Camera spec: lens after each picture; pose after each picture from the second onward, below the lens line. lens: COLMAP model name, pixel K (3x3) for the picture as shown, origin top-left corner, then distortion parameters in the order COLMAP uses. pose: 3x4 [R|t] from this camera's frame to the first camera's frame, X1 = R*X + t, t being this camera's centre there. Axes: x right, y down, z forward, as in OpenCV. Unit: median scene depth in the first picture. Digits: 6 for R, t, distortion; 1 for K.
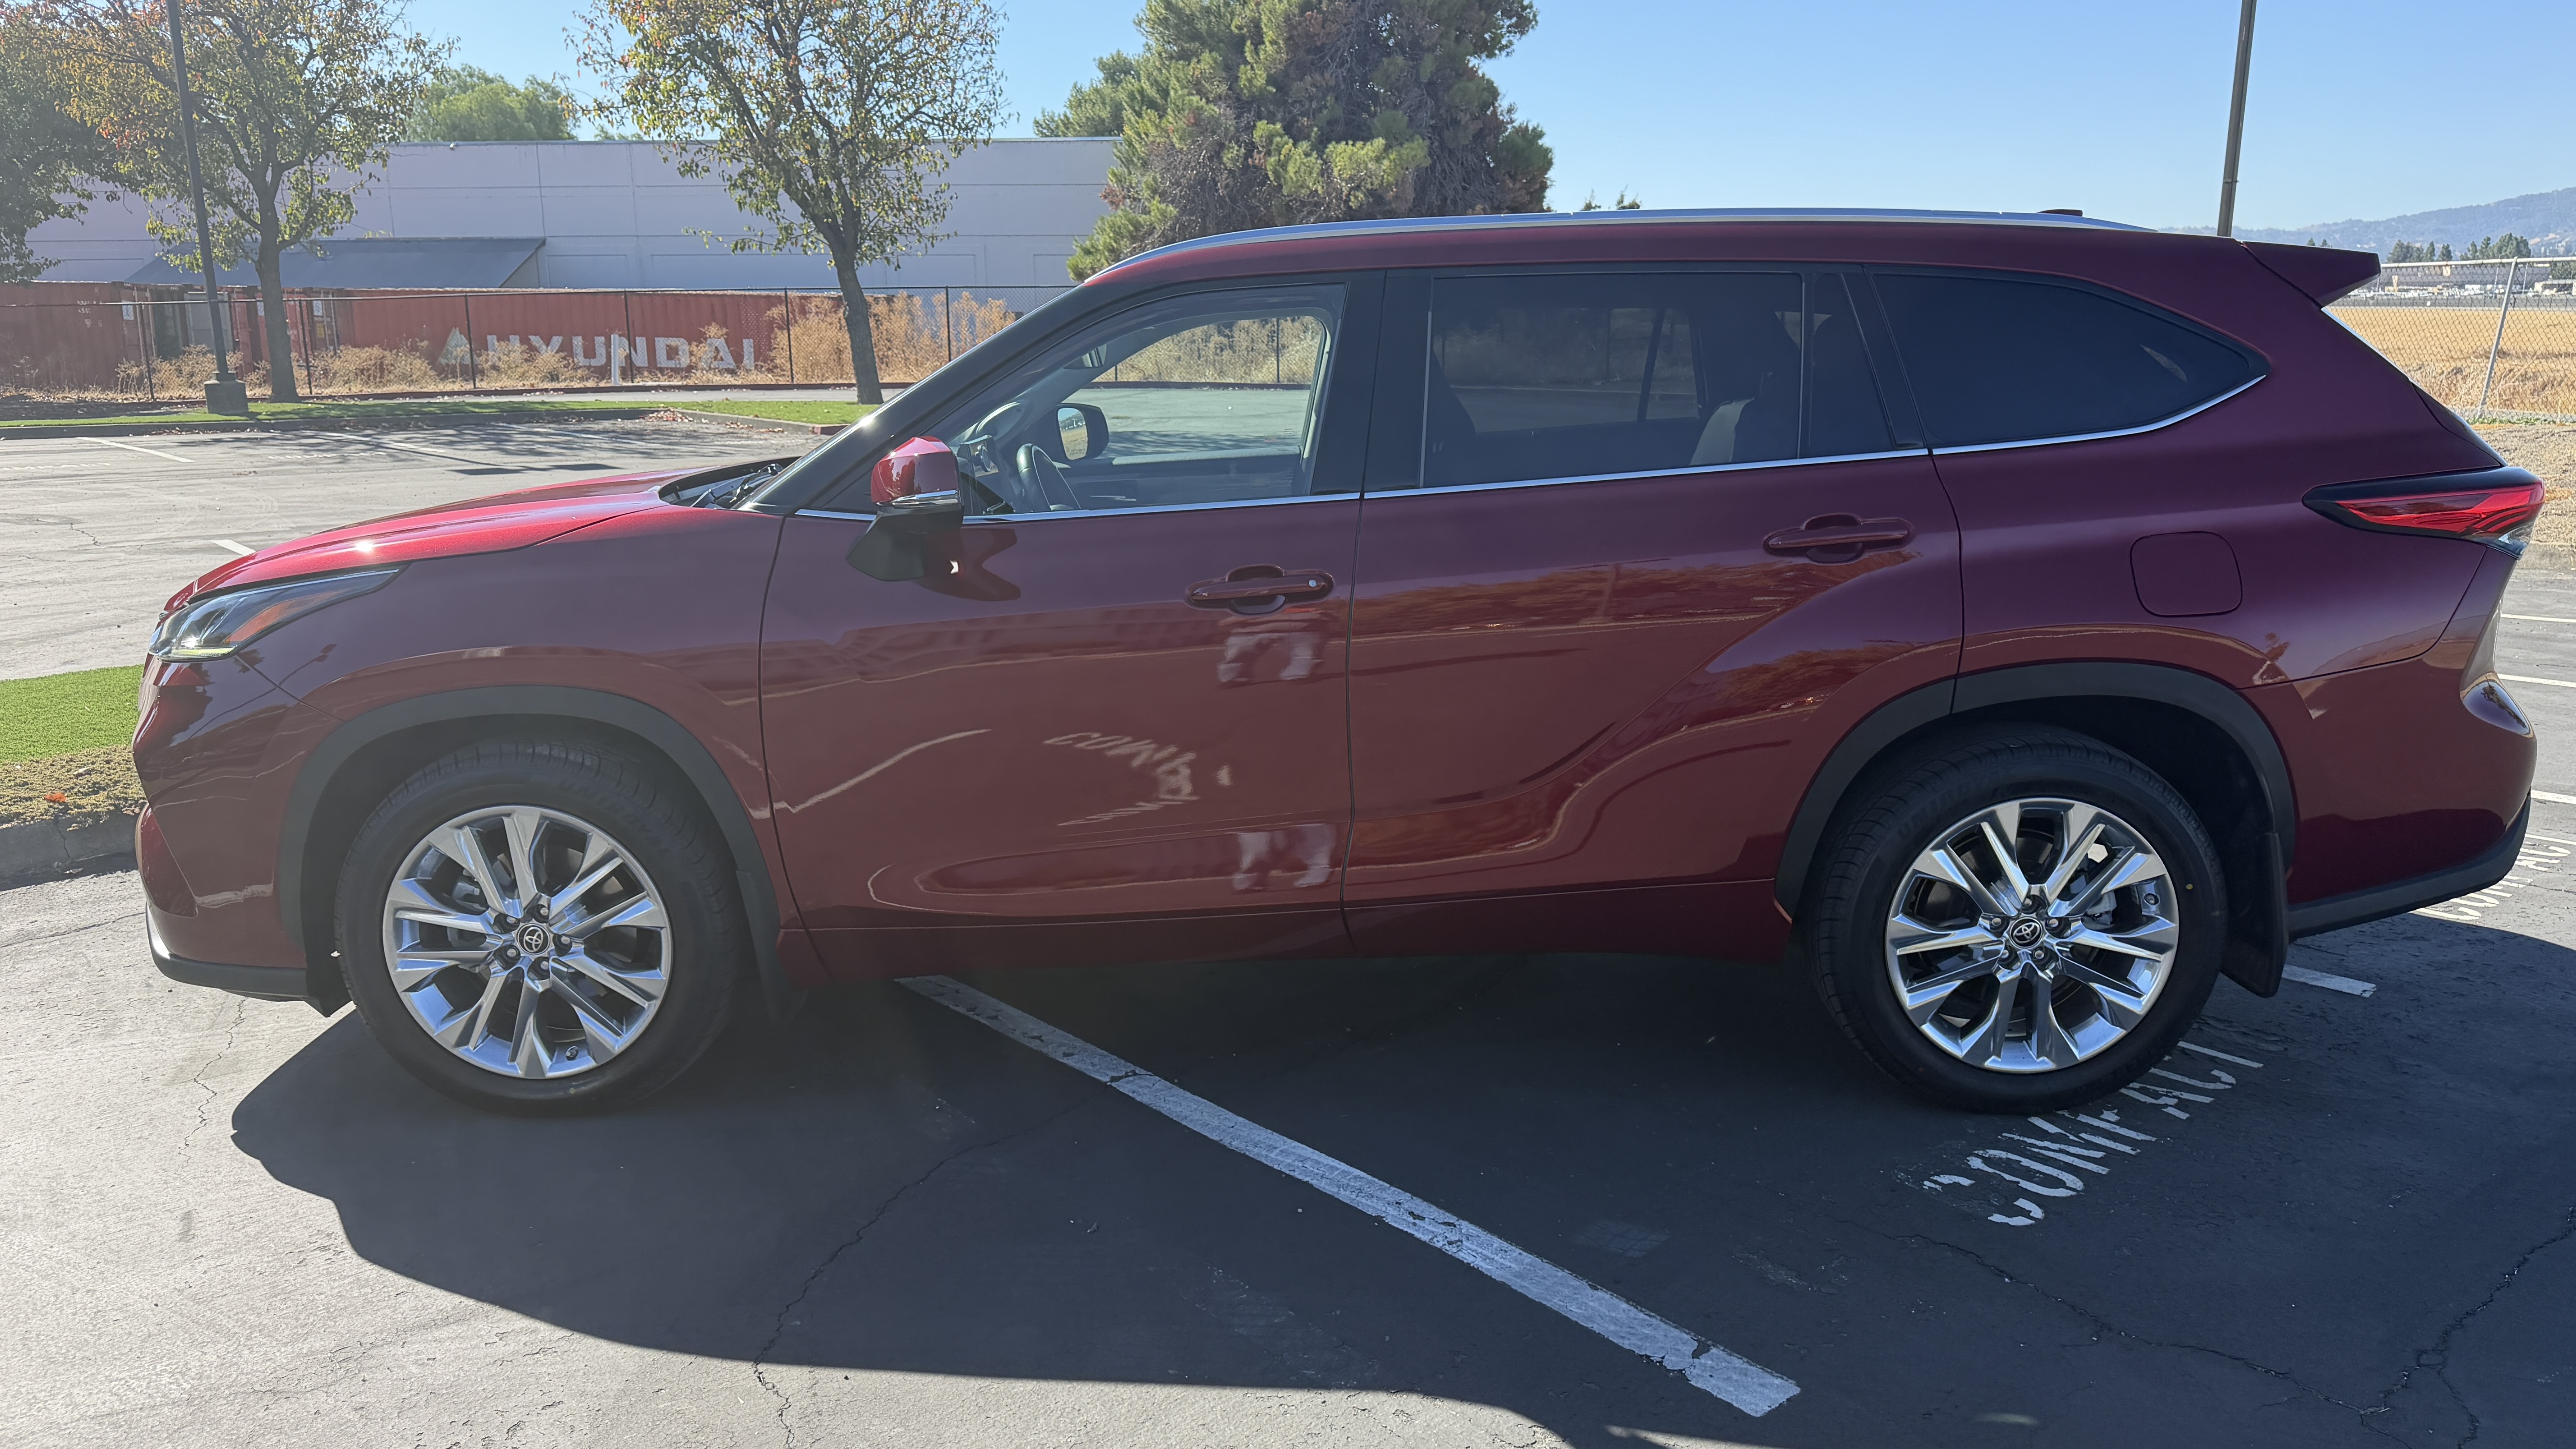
lens RADIAL K [[1826.6, 0, 1288.0], [0, 1826.6, 724.5], [0, 0, 1]] dist [0.003310, 0.000442]
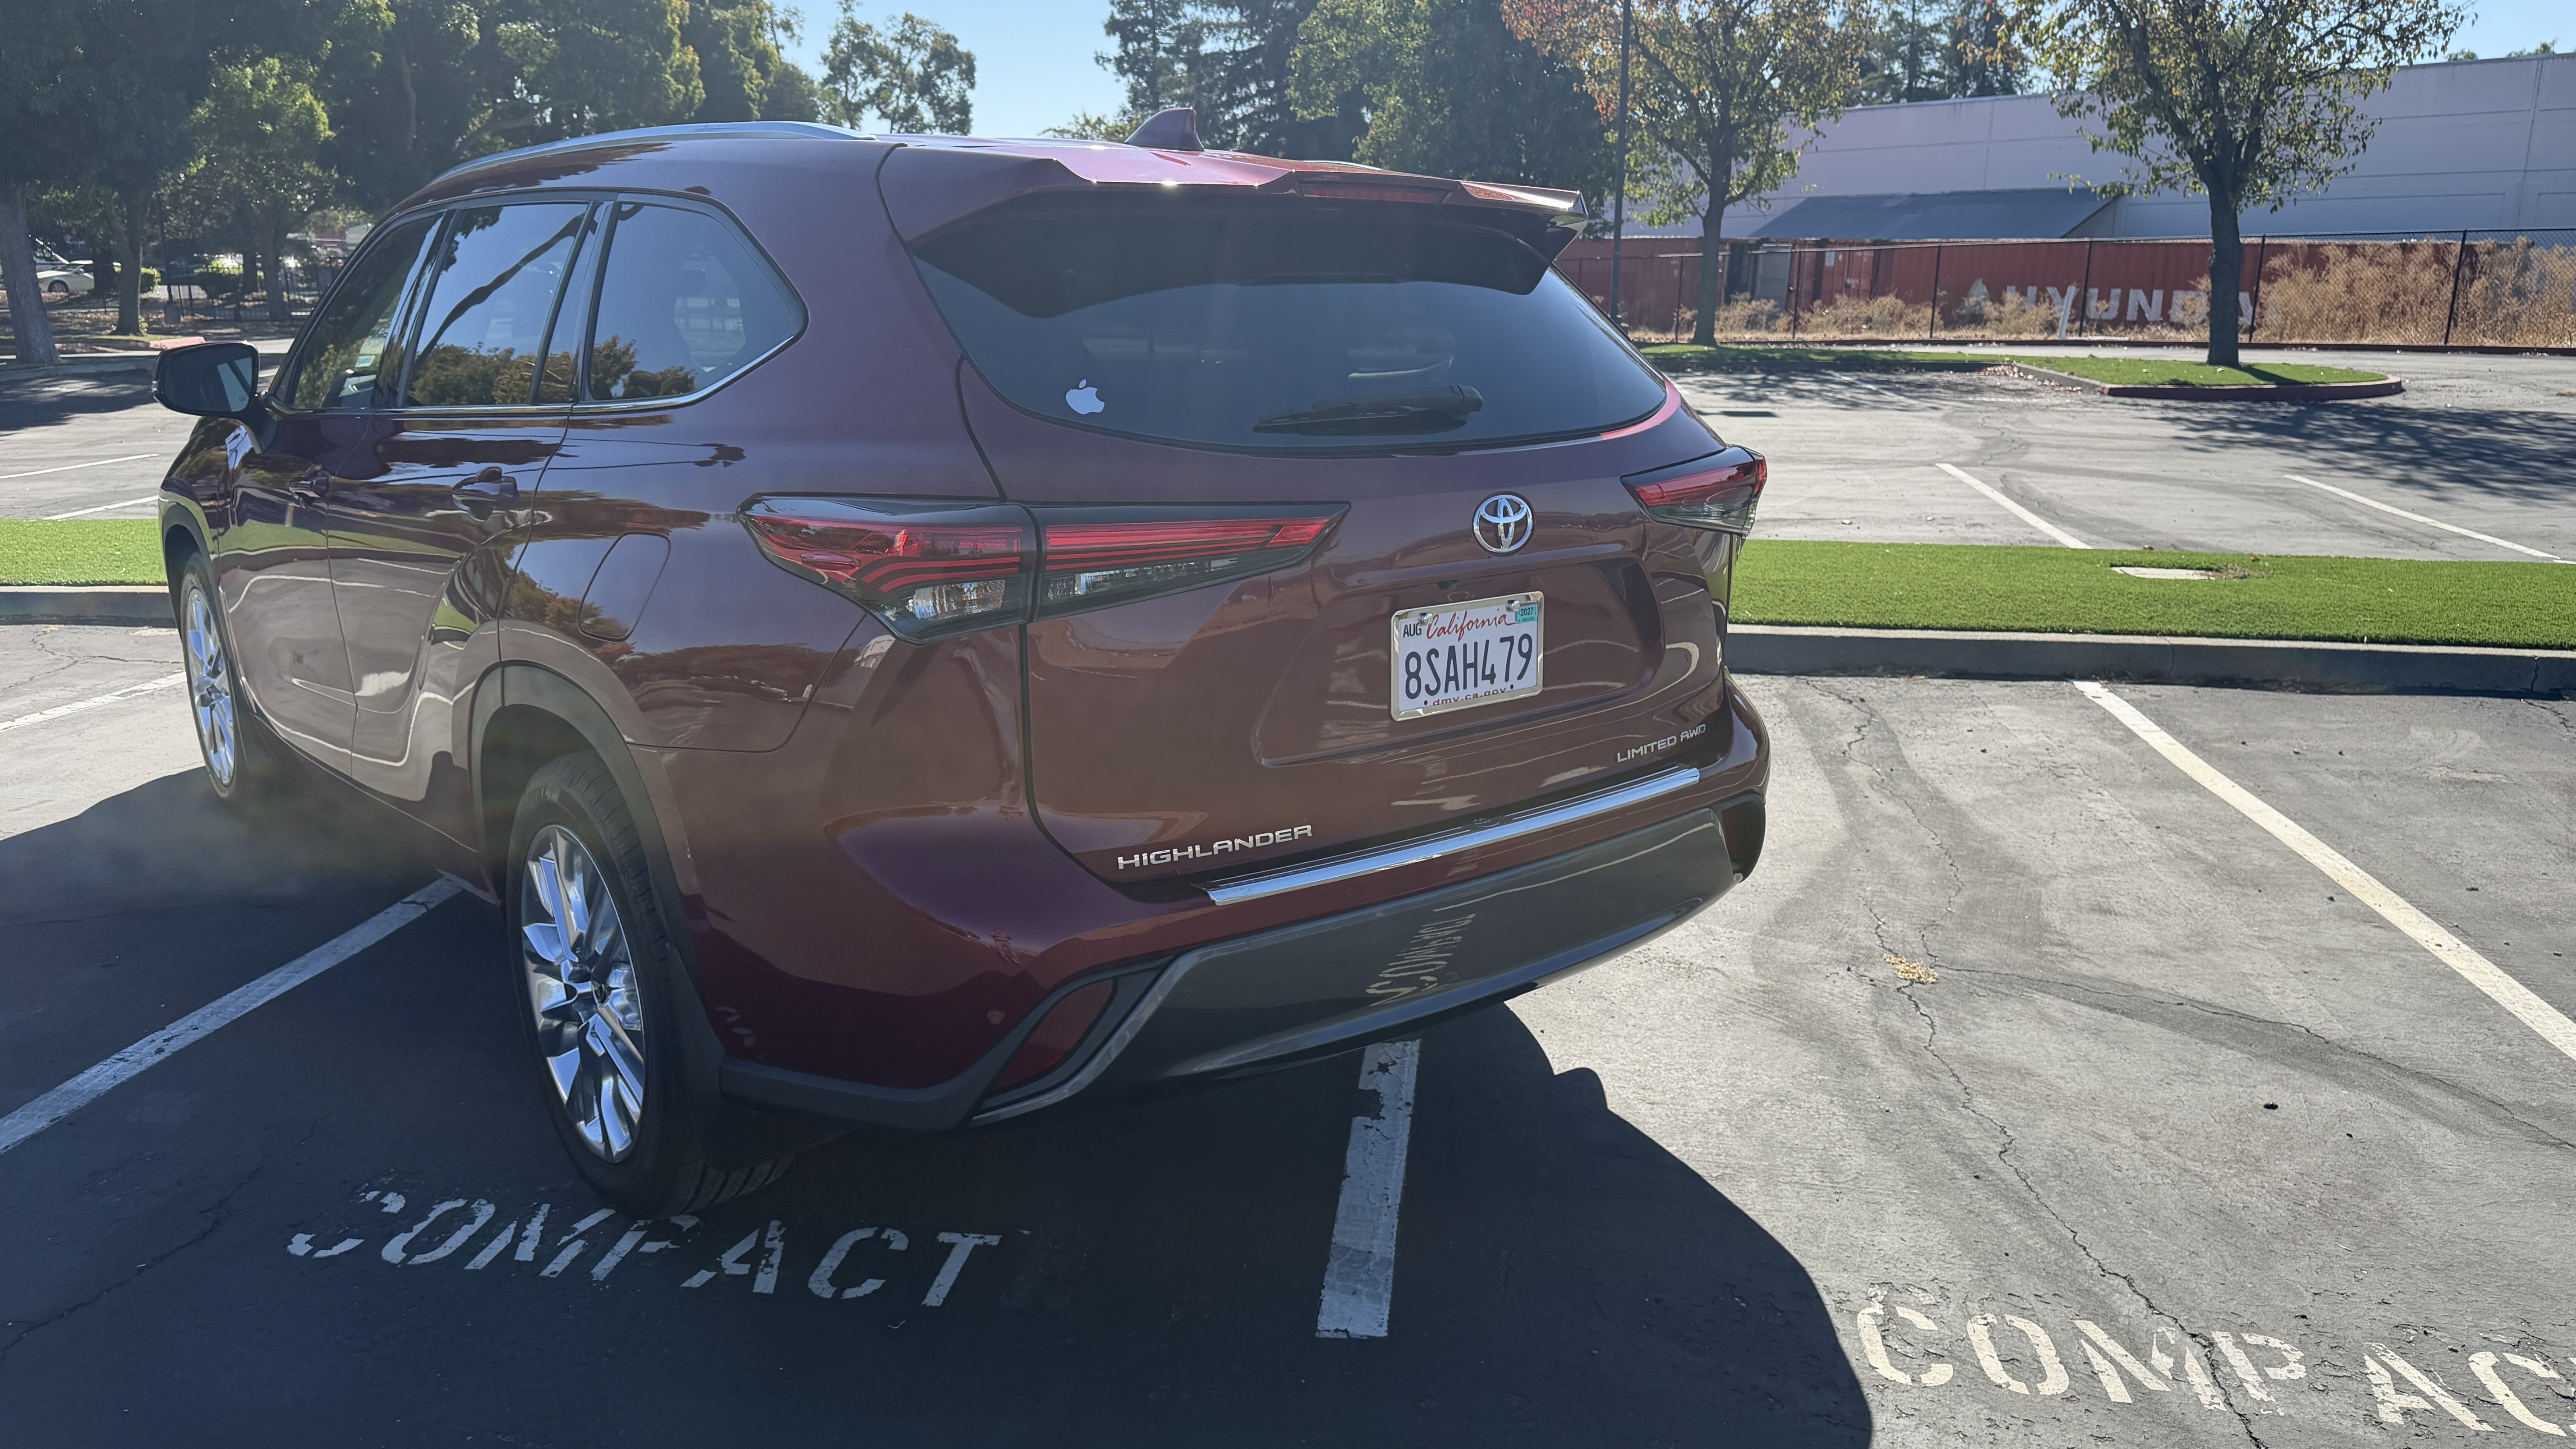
lens RADIAL K [[1849.3, 0, 1288.0], [0, 1849.3, 724.5], [0, 0, 1]] dist [-0.005032, -0.001308]
pose [[0.640921, 0.183679, -0.745307, 1.129117], [-0.167536, 0.981013, 0.097697, -0.126825], [0.749101, 0.062249, 0.659525, 0.632524]]
